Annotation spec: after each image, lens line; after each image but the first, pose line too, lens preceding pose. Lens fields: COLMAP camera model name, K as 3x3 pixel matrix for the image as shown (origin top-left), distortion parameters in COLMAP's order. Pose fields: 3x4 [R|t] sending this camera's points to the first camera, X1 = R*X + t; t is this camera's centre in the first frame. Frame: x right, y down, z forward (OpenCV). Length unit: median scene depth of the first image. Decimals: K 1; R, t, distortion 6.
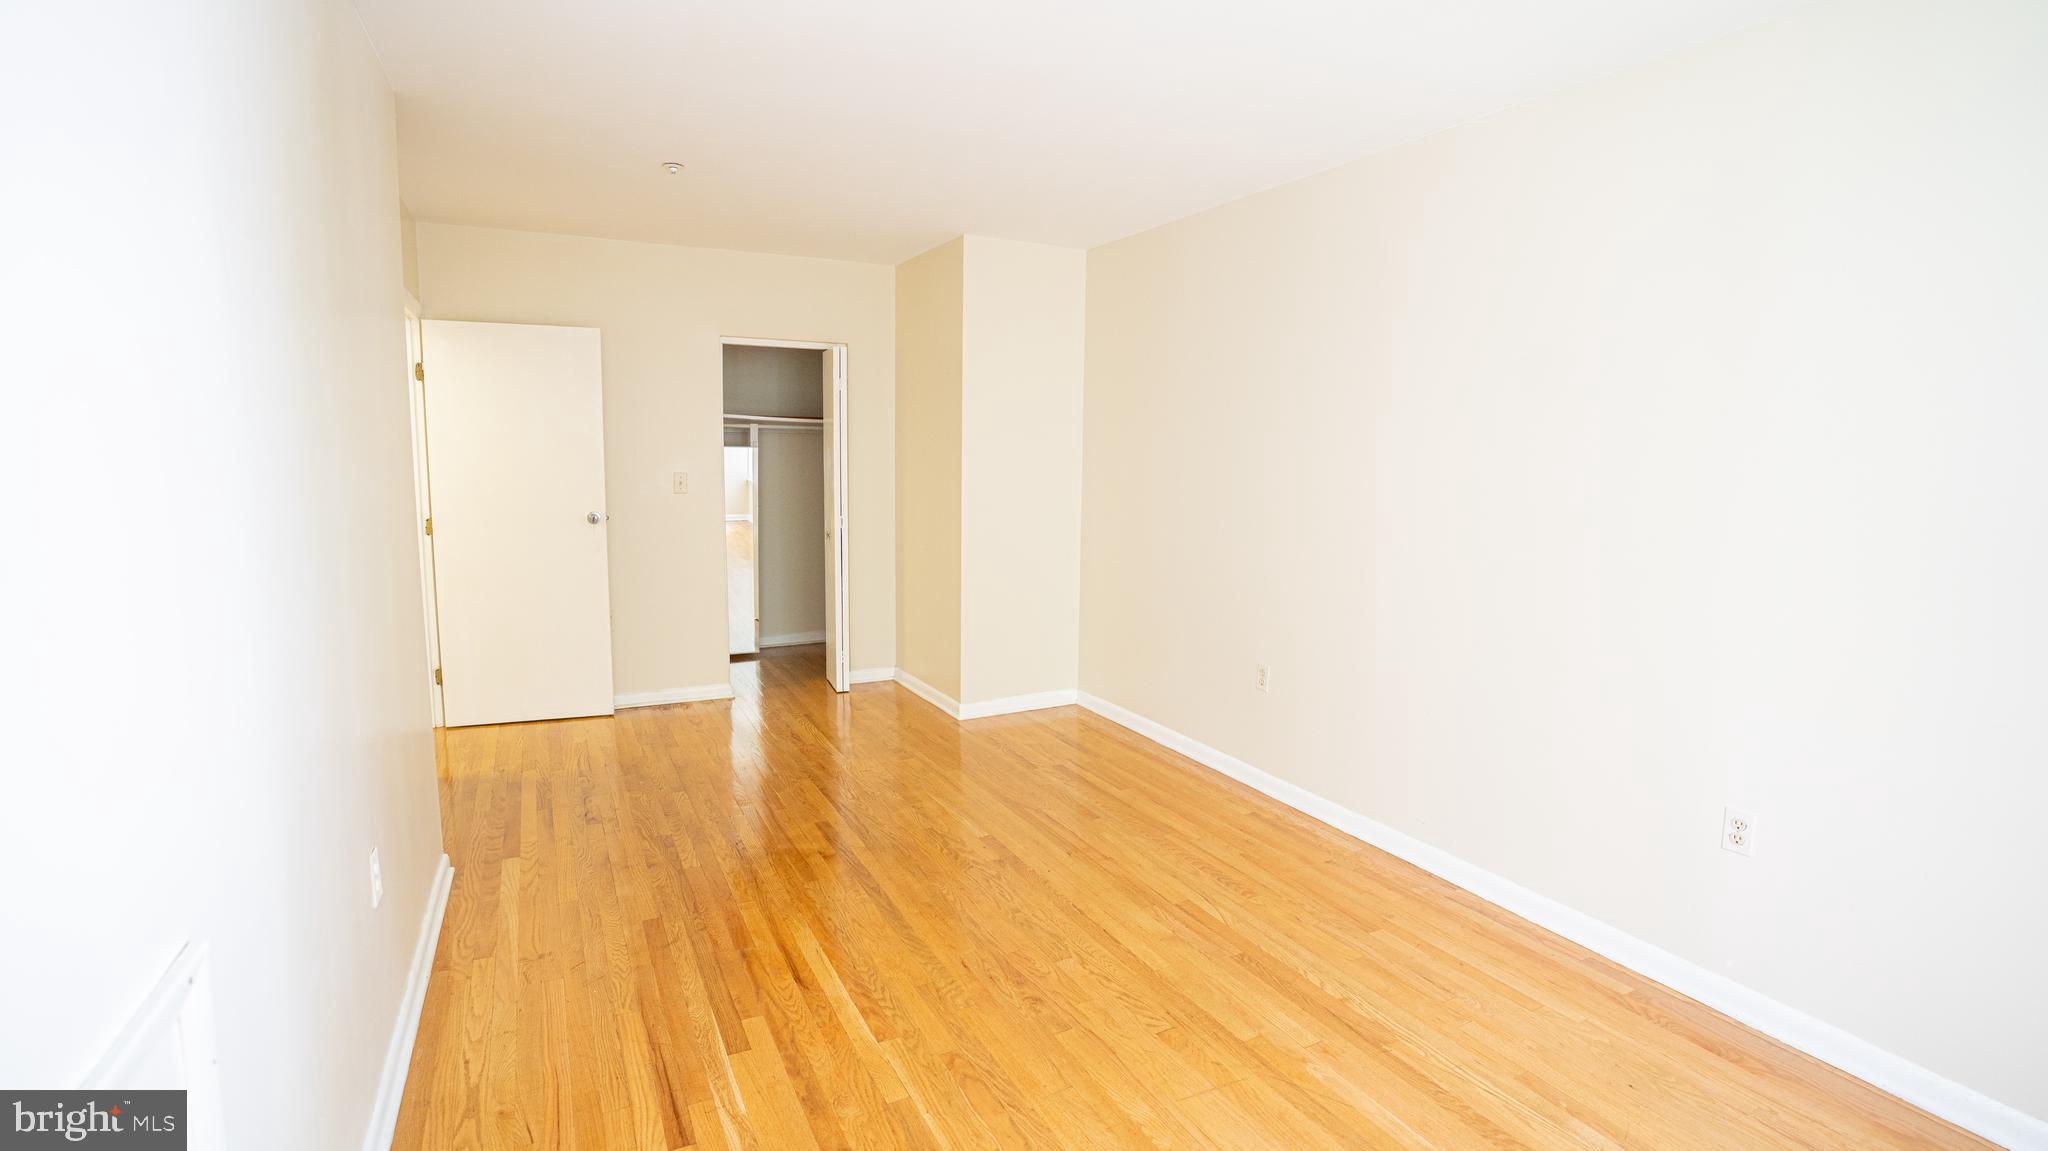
lens RADIAL K [[919.5, 0, 1024.0], [0, 919.5, 575.5], [0, 0, 1]] dist [-0.070156, 0.026007]
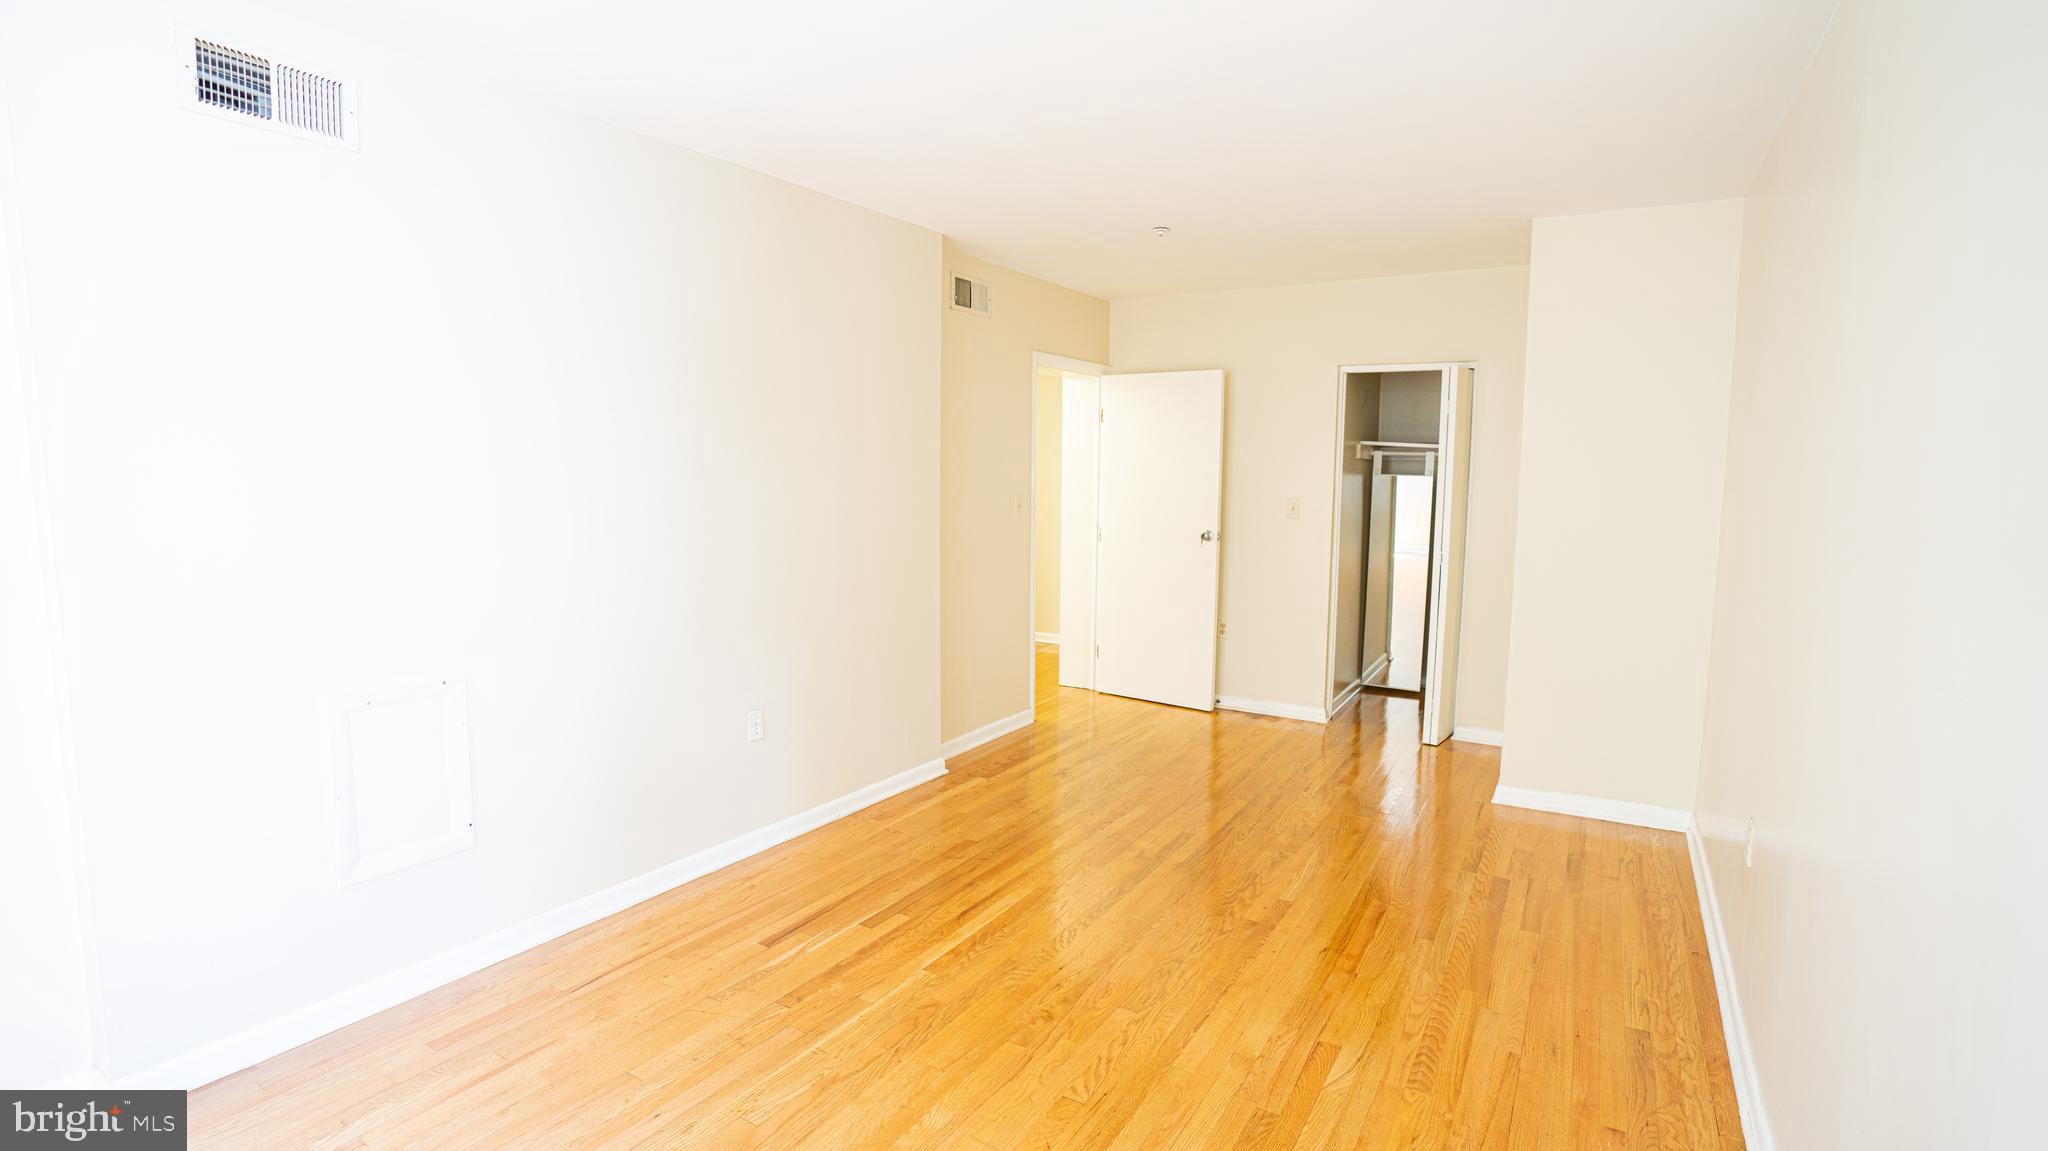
lens RADIAL K [[944.7, 0, 1047.7], [0, 944.7, 571.2], [0, 0, 1]] dist [-0.050182, 0.000436]
pose [[0.518930, 0.081036, -0.850967, 0.596531], [-0.115619, 0.993002, 0.024056, -0.033765], [0.846962, 0.085904, 0.524668, 0.286056]]
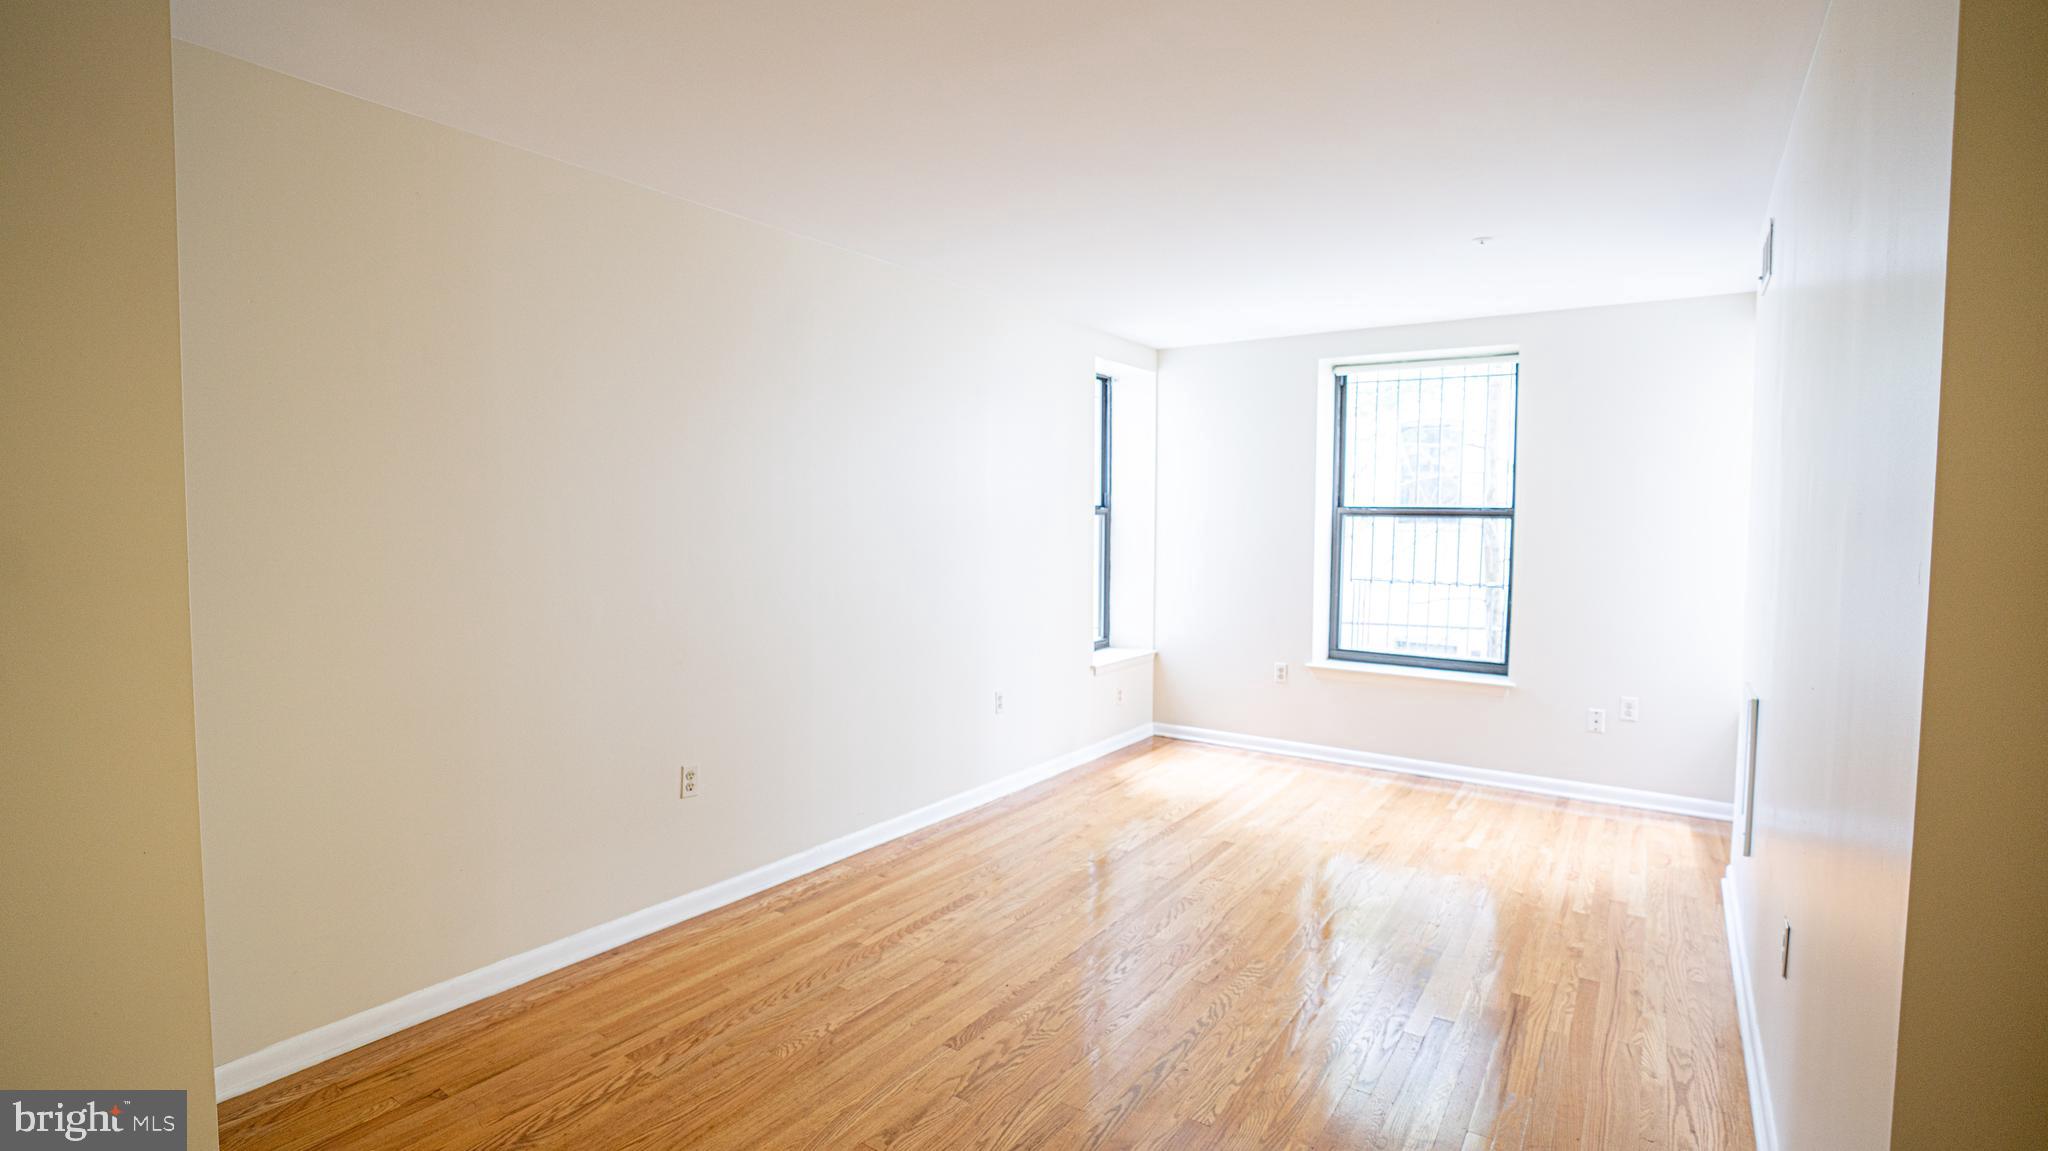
lens RADIAL K [[919.5, 0, 1024.0], [0, 919.5, 575.5], [0, 0, 1]] dist [-0.070156, 0.026007]
pose [[-0.453246, -0.069117, 0.888702, -0.674089], [0.108493, 0.985300, 0.131962, -0.167765], [-0.884758, 0.156229, -0.439085, 1.201391]]
